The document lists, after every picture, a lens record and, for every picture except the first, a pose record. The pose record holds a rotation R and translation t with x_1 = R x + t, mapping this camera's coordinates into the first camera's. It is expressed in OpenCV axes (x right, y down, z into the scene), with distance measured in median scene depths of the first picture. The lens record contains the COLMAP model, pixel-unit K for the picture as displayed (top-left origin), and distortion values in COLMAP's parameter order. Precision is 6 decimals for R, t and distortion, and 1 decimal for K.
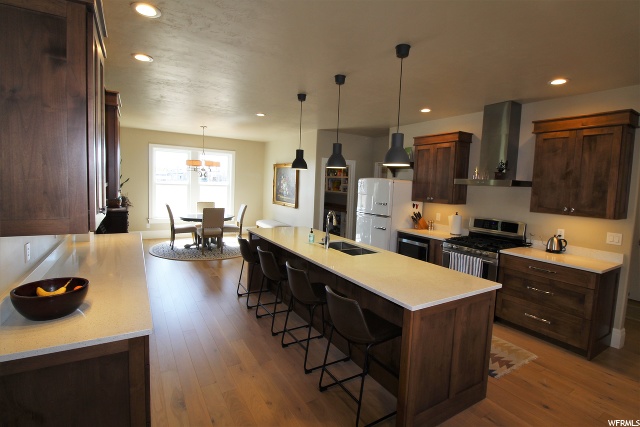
lens RADIAL K [[307.3, 0, 317.1], [0, 307.3, 205.7], [0, 0, 1]] dist [0.000870, -0.000183]
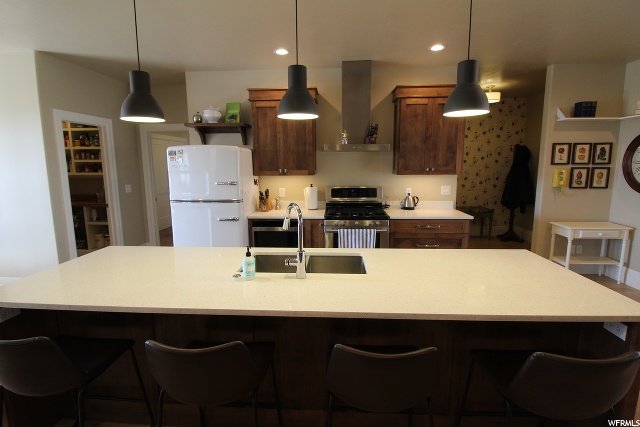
lens RADIAL K [[307.3, 0, 317.1], [0, 307.3, 205.7], [0, 0, 1]] dist [0.000870, -0.000183]
pose [[0.567028, -0.164630, 0.807079, -0.292825], [0.093847, 0.986355, 0.135265, -0.039972], [-0.818335, -0.000957, 0.574741, 0.562782]]
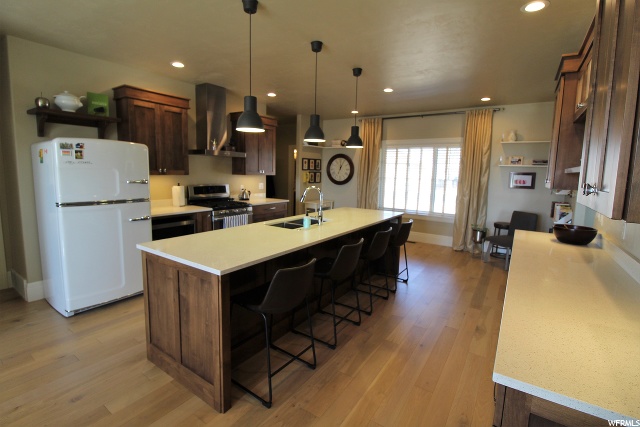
lens RADIAL K [[307.3, 0, 317.1], [0, 307.3, 205.7], [0, 0, 1]] dist [0.000870, -0.000183]
pose [[-0.413529, -0.156268, 0.896981, -0.694239], [0.027786, 0.982537, 0.183983, -0.085768], [-0.910067, 0.101006, -0.401965, 1.159875]]
